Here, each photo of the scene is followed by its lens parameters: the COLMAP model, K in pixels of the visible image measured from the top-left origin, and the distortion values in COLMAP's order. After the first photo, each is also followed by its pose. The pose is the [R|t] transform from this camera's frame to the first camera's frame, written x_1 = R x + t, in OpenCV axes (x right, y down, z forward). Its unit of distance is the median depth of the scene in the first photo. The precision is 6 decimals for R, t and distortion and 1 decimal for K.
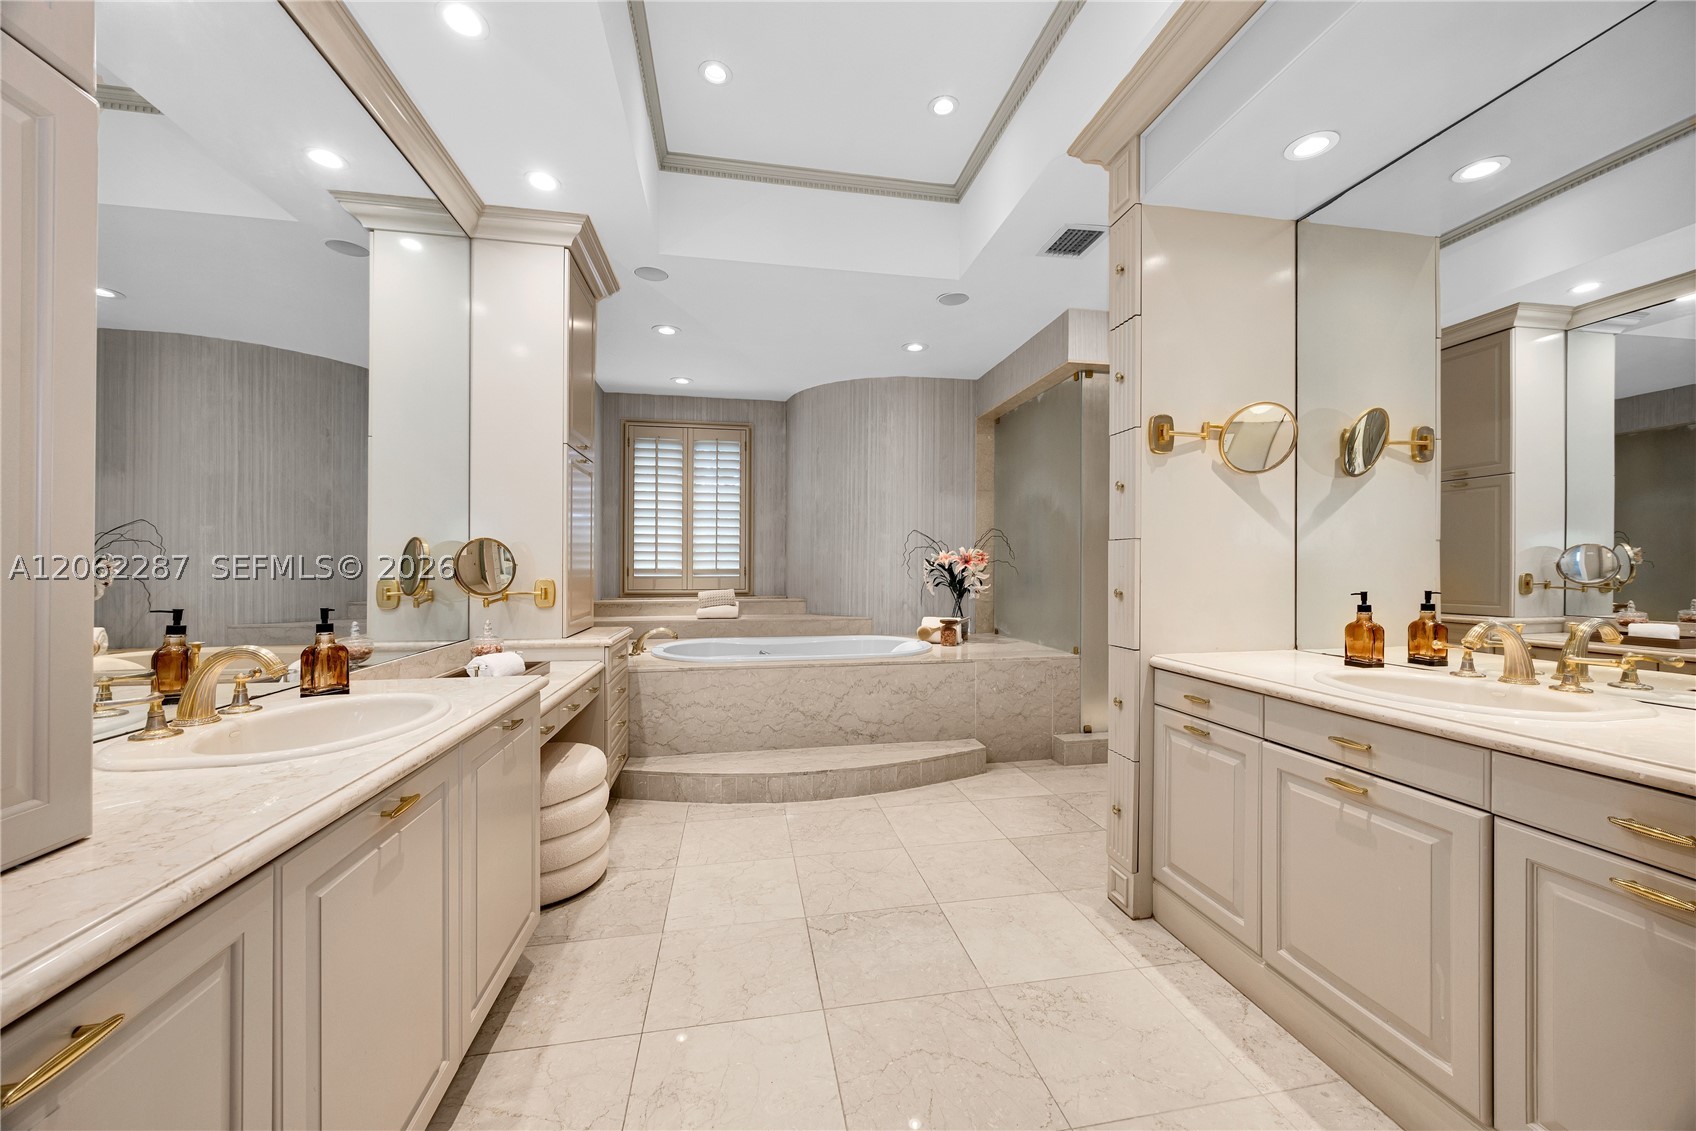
lens RADIAL K [[638.4, 0, 853.4], [0, 638.4, 571.2], [0, 0, 1]] dist [-0.005544, -0.000089]
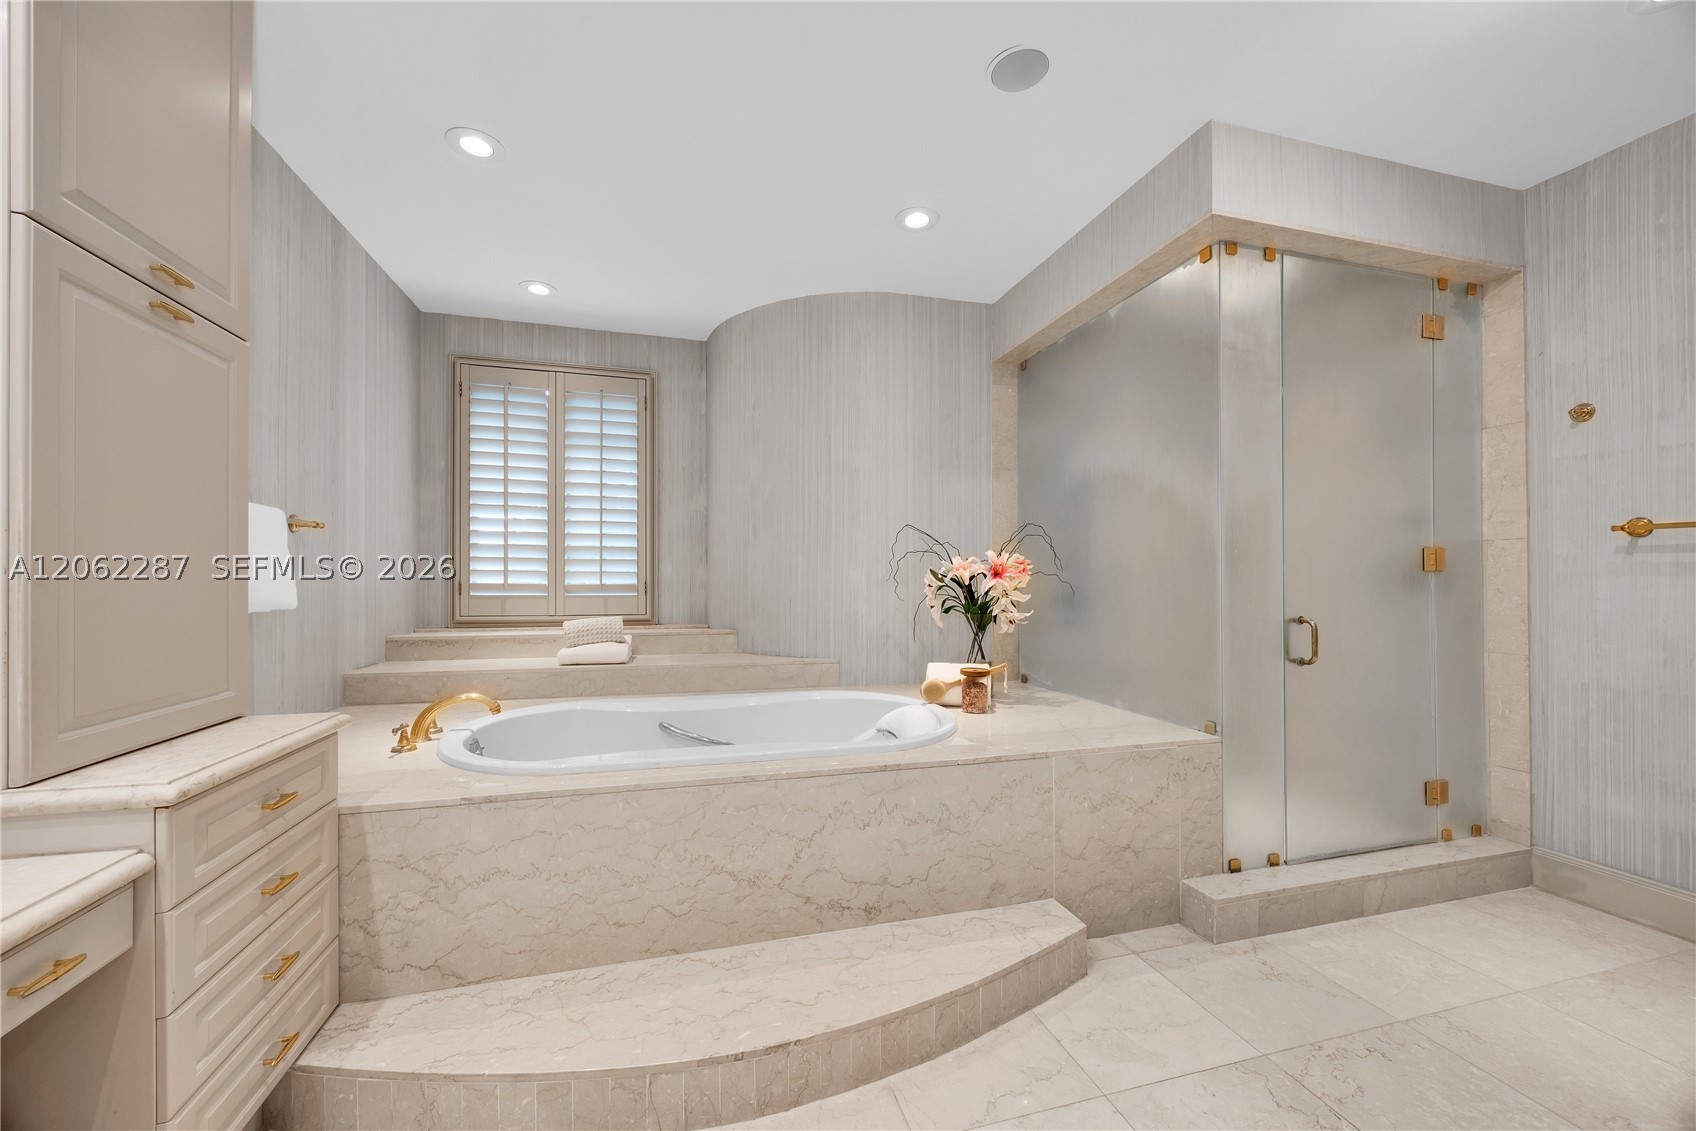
lens RADIAL K [[659.5, 0, 848.4], [0, 659.5, 619.2], [0, 0, 1]] dist [-0.000944, 0.000016]
pose [[0.995597, -0.002288, 0.093710, -0.025326], [-0.002225, 0.998844, 0.048021, -0.001204], [-0.093711, -0.048018, 0.994441, 0.335441]]
